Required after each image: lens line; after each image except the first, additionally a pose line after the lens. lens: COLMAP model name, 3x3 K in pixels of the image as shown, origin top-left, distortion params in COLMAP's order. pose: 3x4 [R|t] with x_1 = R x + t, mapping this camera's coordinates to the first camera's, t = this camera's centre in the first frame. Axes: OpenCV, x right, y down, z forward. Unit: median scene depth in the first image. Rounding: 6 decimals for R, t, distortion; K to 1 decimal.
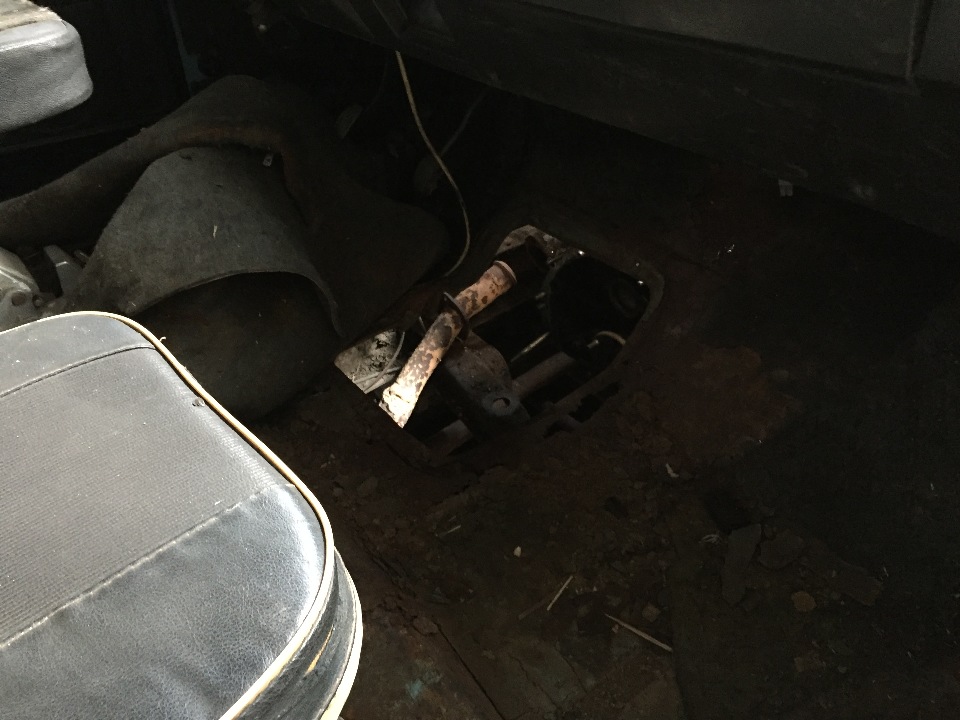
lens RADIAL K [[824.9, 0, 485.2], [0, 824.9, 360.9], [0, 0, 1]] dist [0.083259, -0.100927]
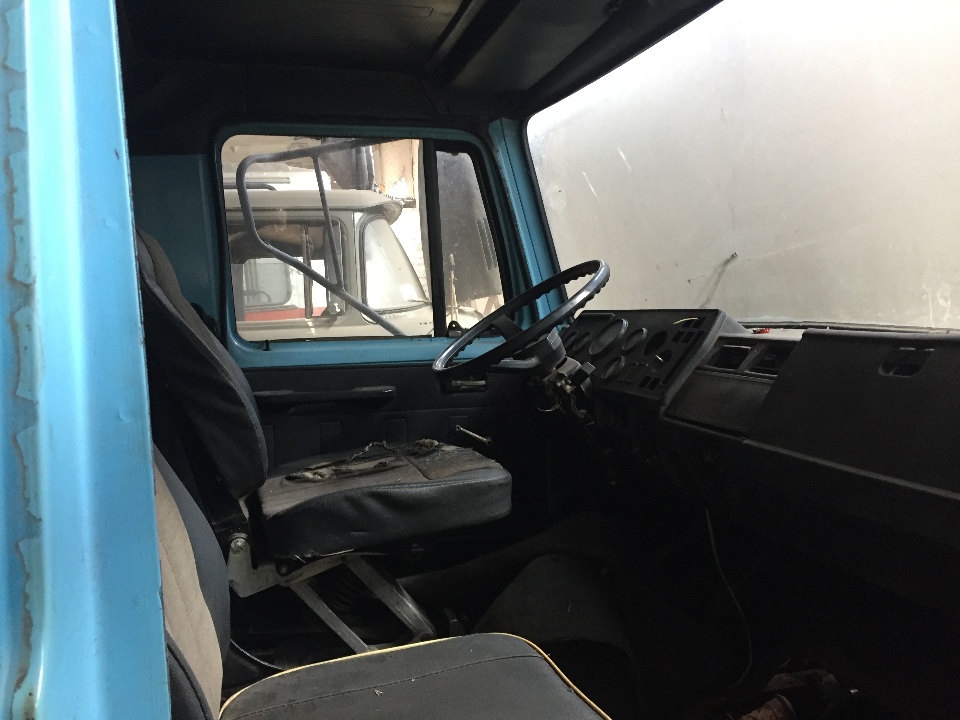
lens RADIAL K [[824.9, 0, 481.7], [0, 824.9, 365.0], [0, 0, 1]] dist [0.083259, -0.100927]
pose [[0.932399, 0.058469, -0.356669, 0.030726], [-0.227751, 0.861300, -0.454193, 0.168343], [0.280643, 0.504721, 0.816392, -0.445162]]
